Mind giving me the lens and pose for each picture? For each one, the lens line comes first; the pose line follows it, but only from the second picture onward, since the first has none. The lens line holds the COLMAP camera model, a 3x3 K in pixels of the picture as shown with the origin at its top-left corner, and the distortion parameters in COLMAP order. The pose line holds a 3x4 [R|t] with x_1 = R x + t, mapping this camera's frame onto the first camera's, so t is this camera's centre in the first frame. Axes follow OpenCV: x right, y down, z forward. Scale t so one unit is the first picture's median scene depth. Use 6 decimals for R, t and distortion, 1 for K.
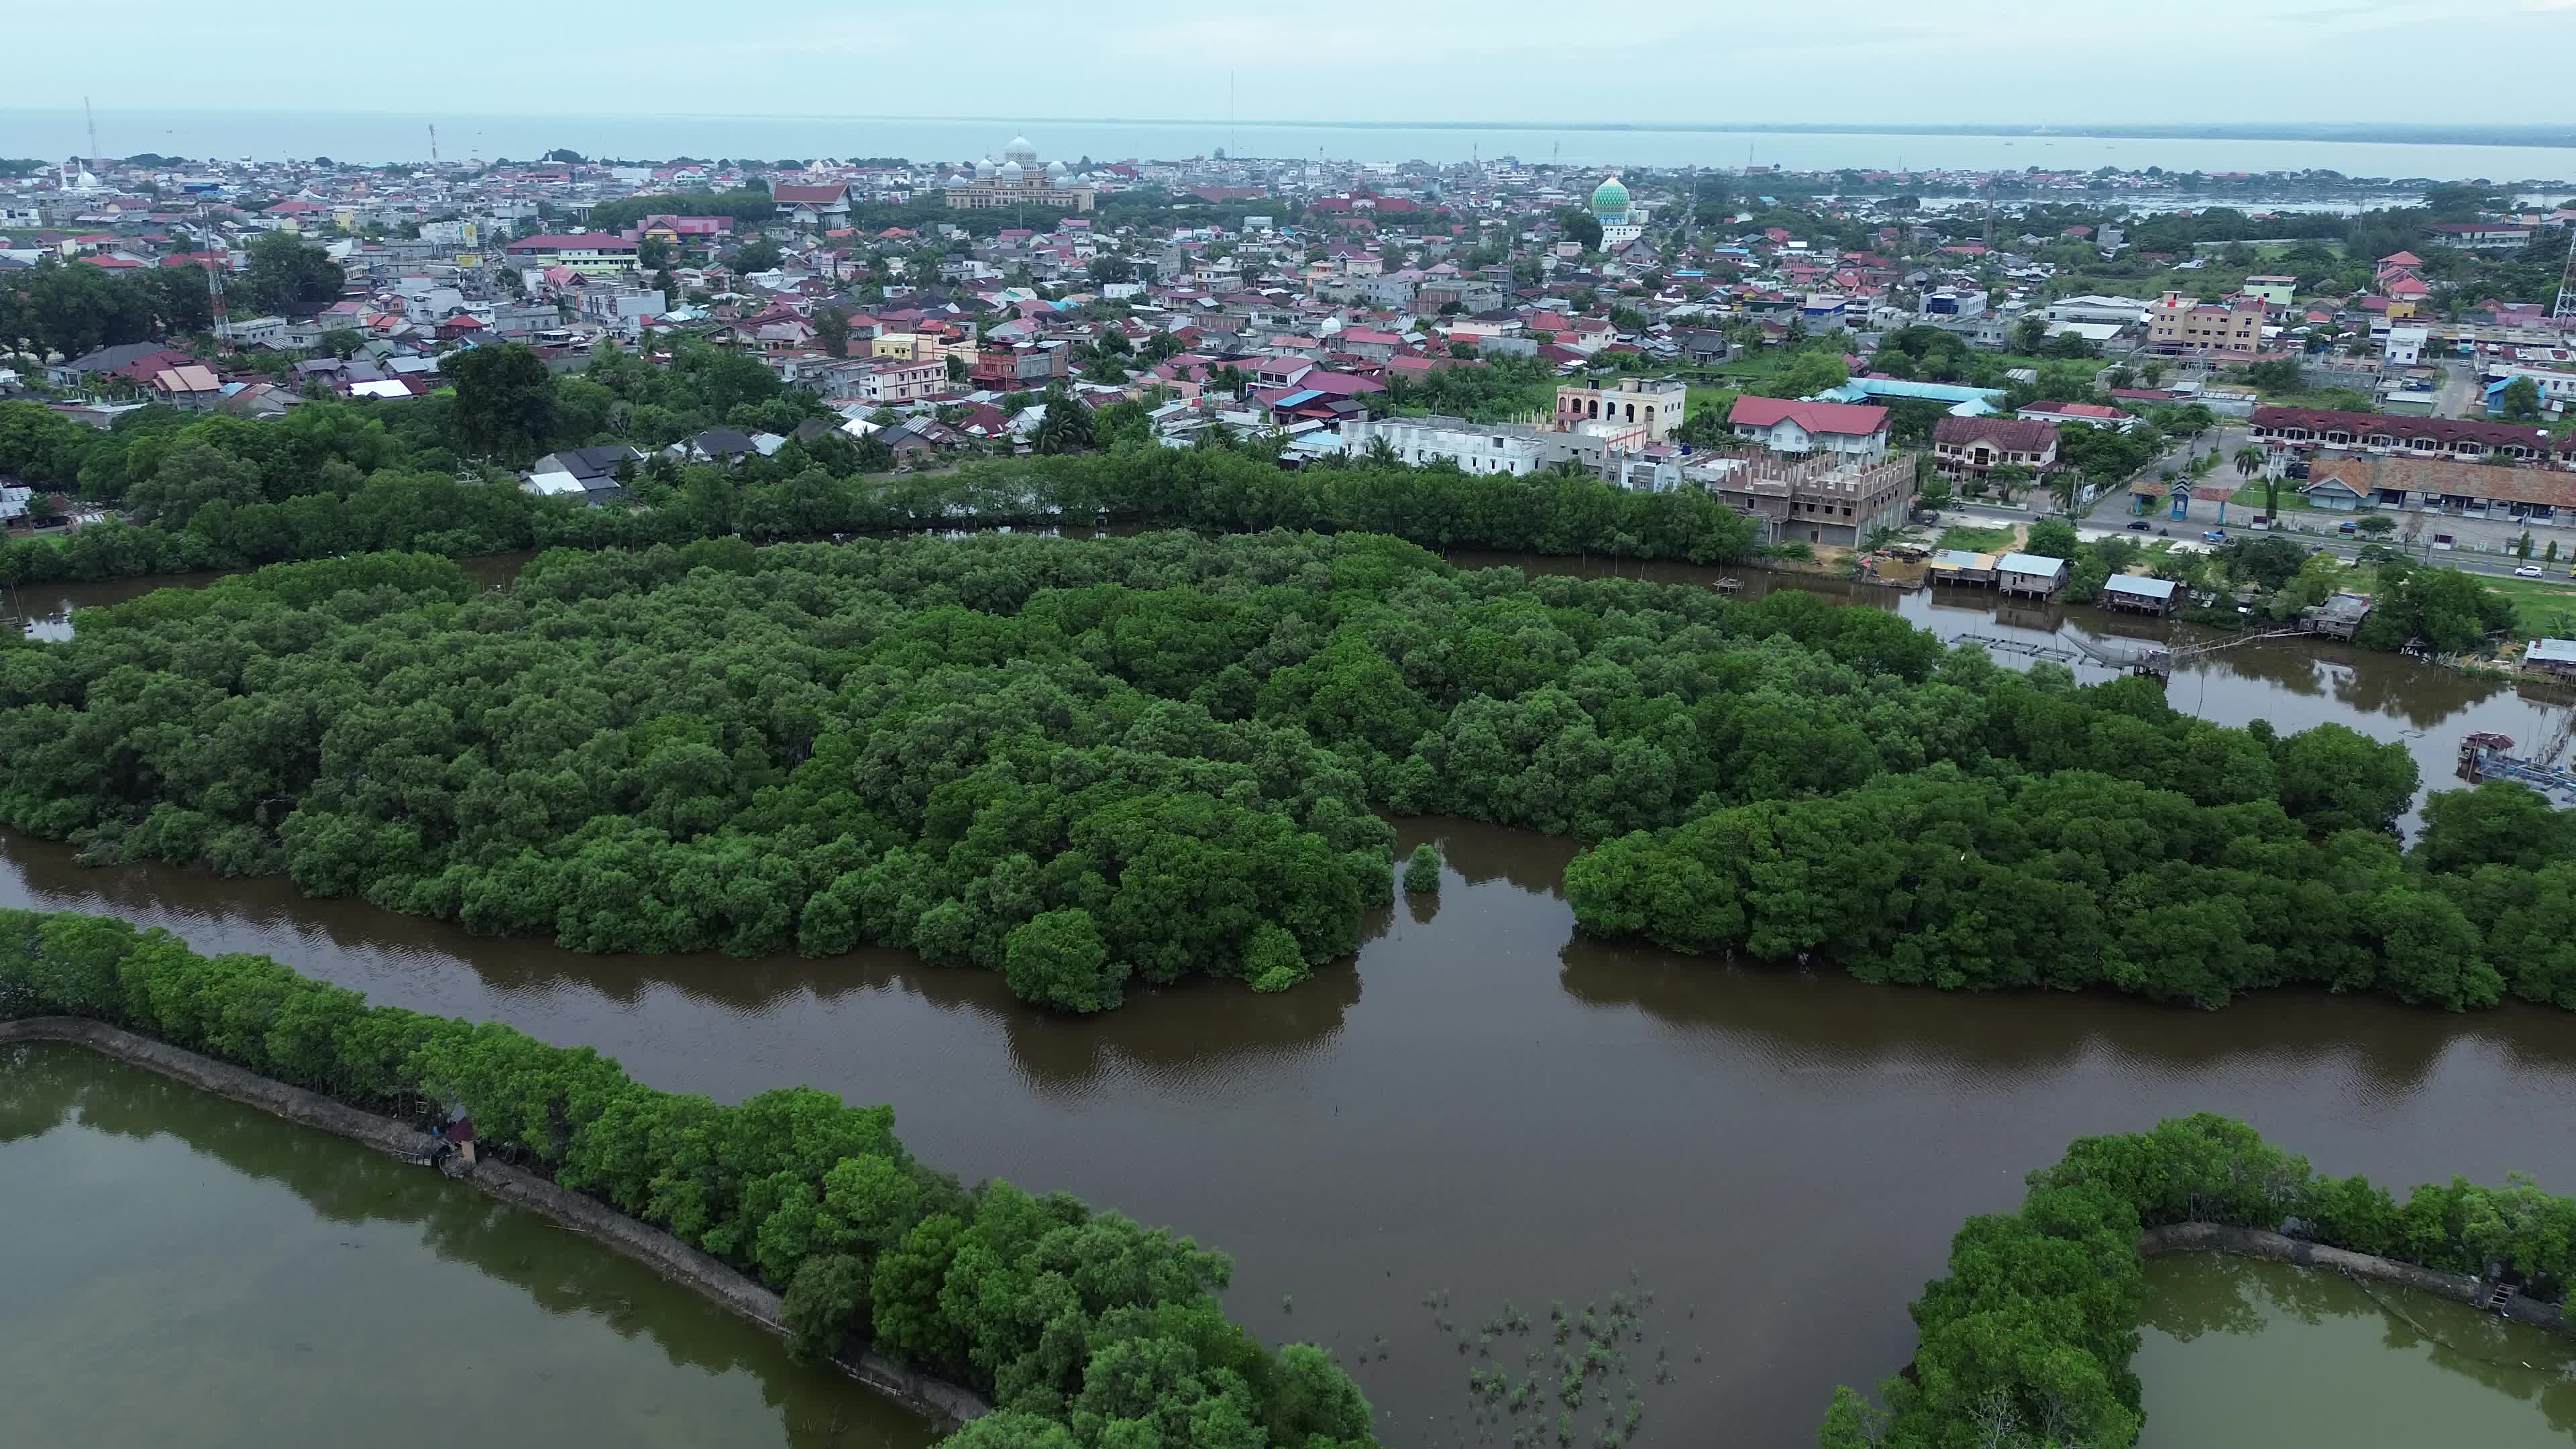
lens RADIAL K [[1898.3, 0, 1288.0], [0, 1898.3, 724.5], [0, 0, 1]] dist [0.090239, -0.102295]
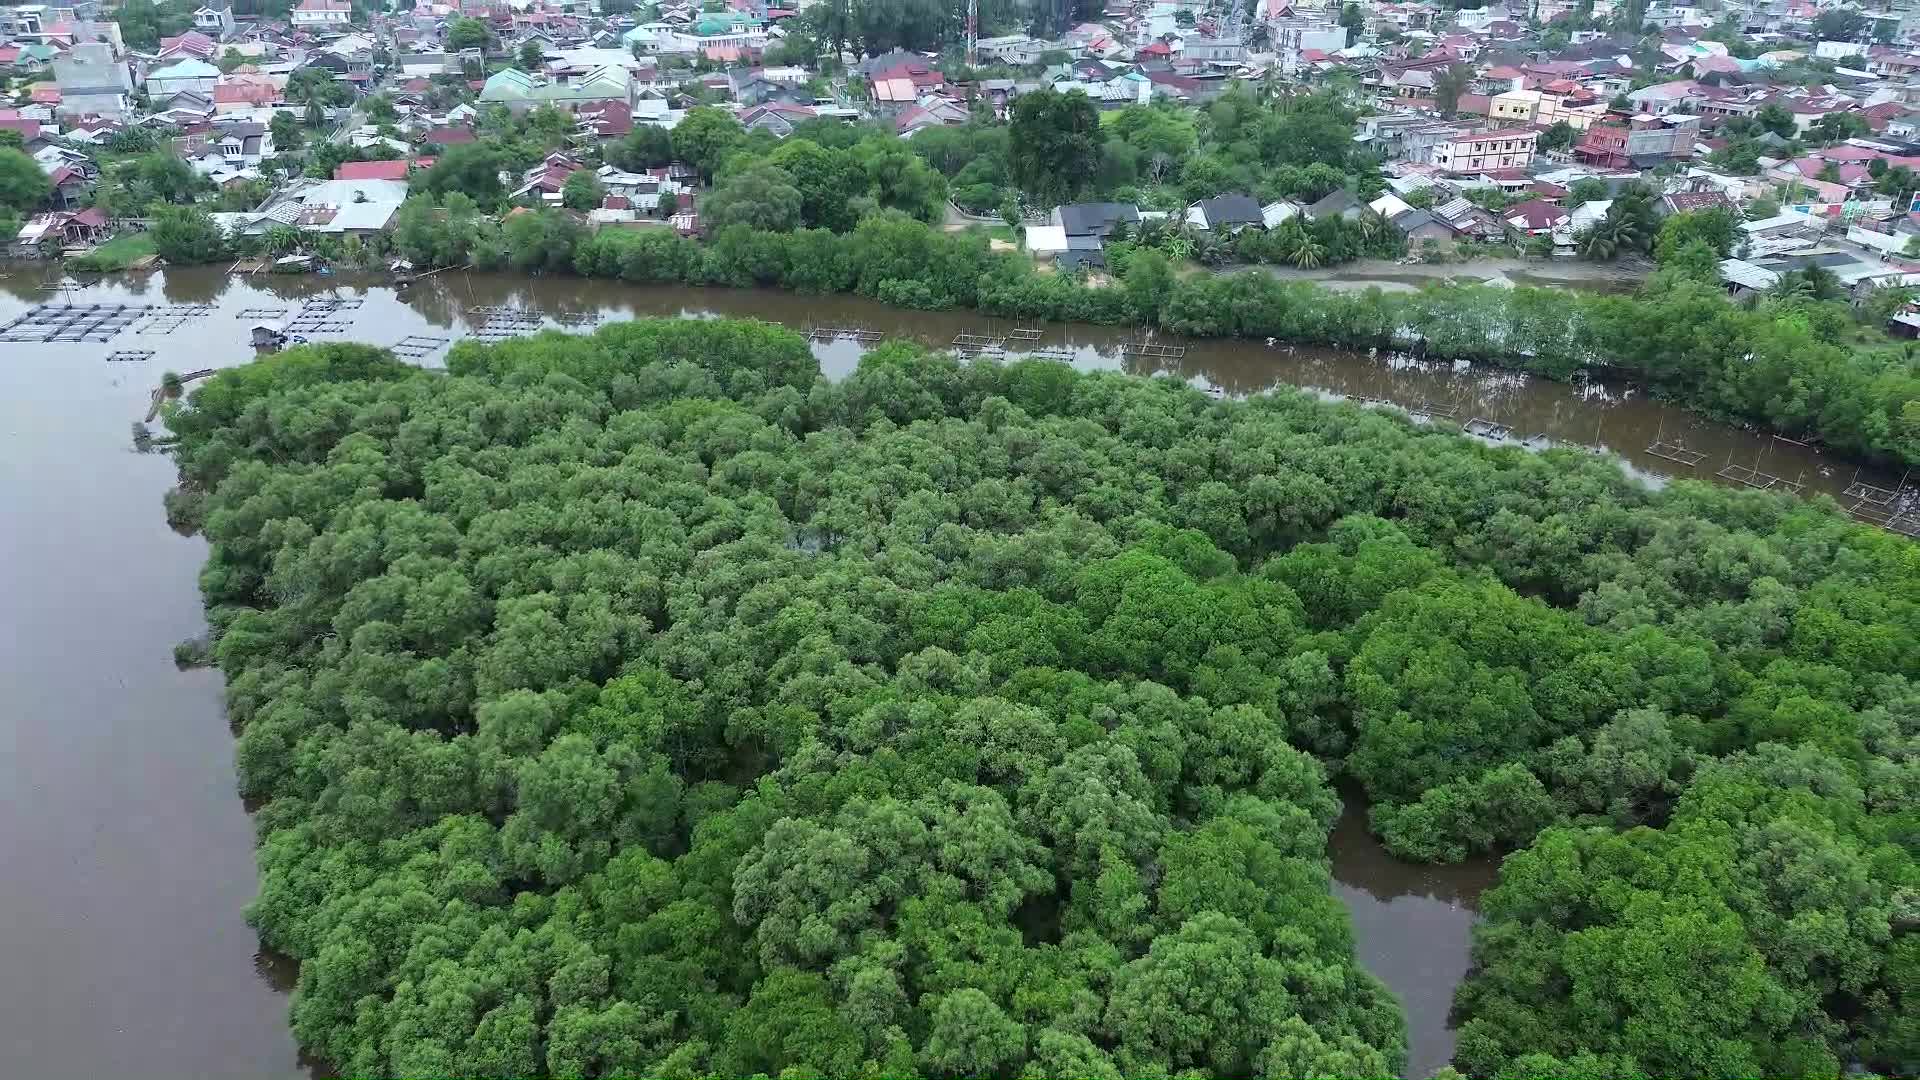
lens RADIAL K [[1415.3, 0, 960.0], [0, 1415.3, 540.0], [0, 0, 1]] dist [0.070875, -0.065157]
pose [[0.794313, 0.264378, -0.546966, 0.044172], [-0.187940, 0.963113, 0.192593, -0.109569], [0.577707, -0.050182, 0.814700, 0.349637]]
